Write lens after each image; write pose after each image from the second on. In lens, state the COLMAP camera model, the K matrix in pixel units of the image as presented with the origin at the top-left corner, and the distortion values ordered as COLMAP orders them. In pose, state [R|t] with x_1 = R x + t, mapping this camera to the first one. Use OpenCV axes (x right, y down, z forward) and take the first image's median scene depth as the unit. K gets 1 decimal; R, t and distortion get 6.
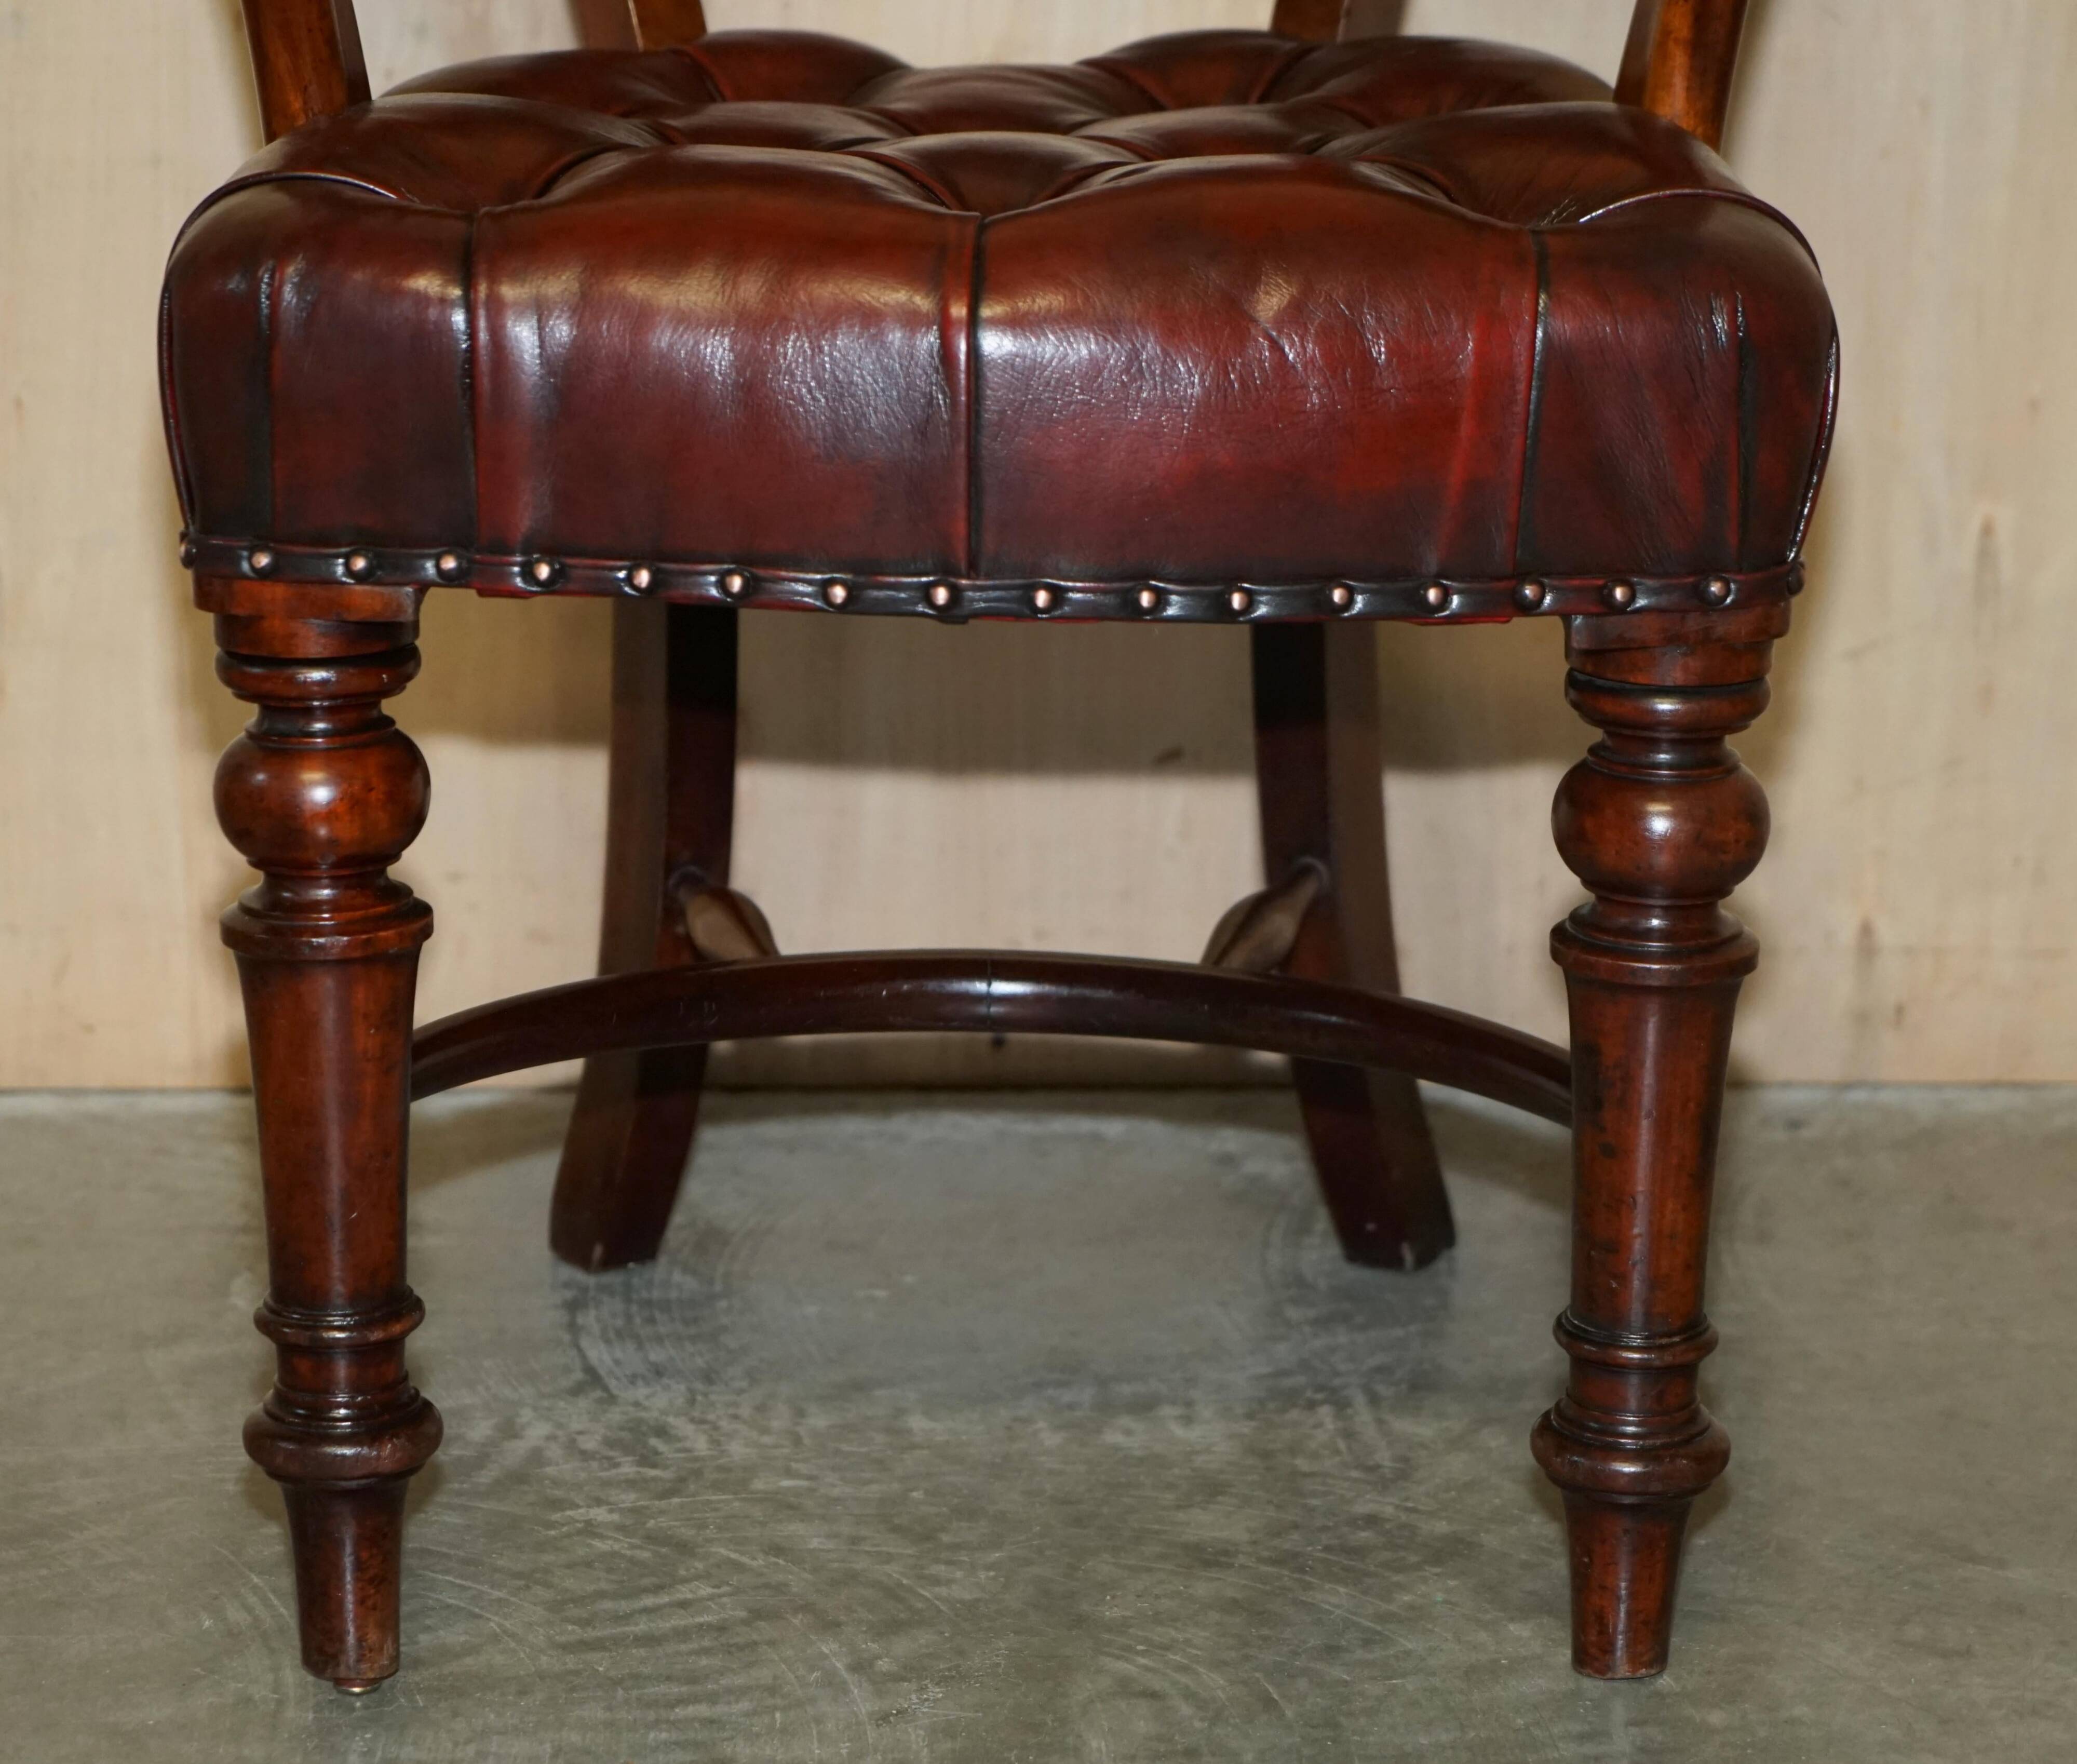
lens RADIAL K [[5587.2, 0, 1031.7], [0, 5587.2, 881.9], [0, 0, 1]] dist [-0.017141, 0.152791]
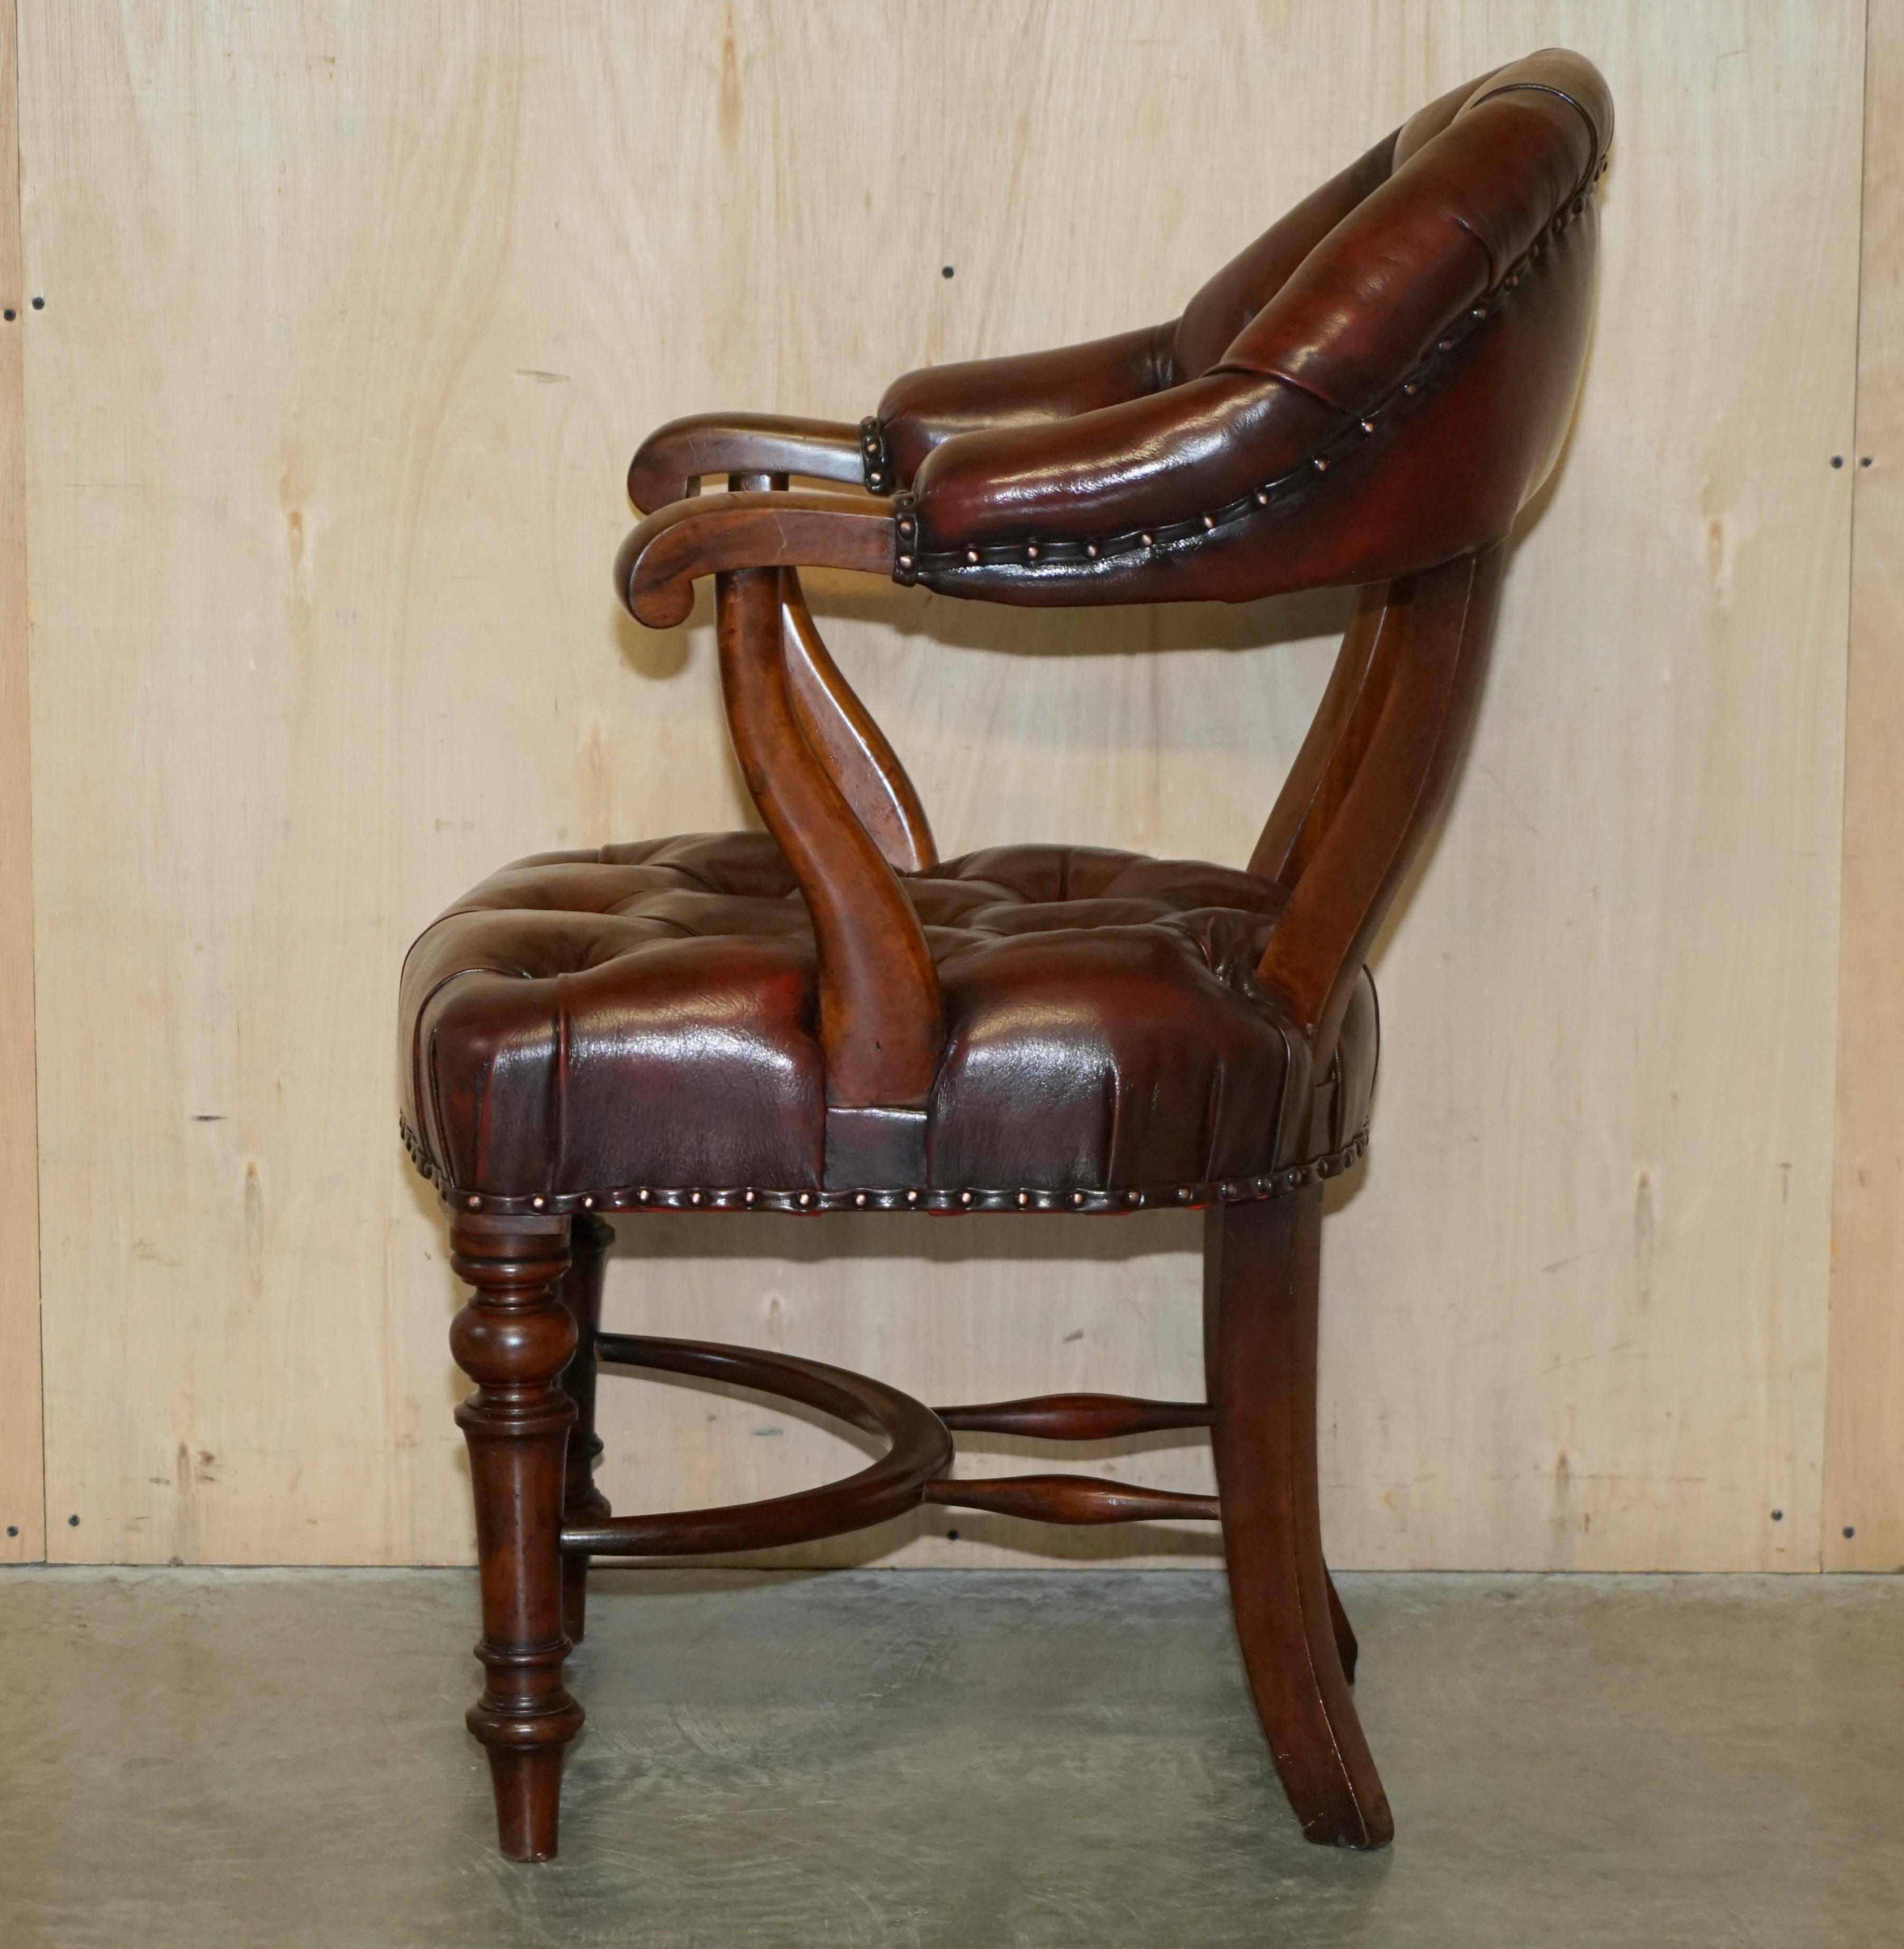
lens RADIAL K [[6305.7, 0, 908.3], [0, 6305.7, 1027.4], [0, 0, 1]] dist [-0.018978, 0.002945]
pose [[0.999965, 0.007324, -0.004087, -0.015362], [-0.007609, 0.997160, -0.074924, 0.026113], [0.003527, 0.074952, 0.997181, -0.805981]]
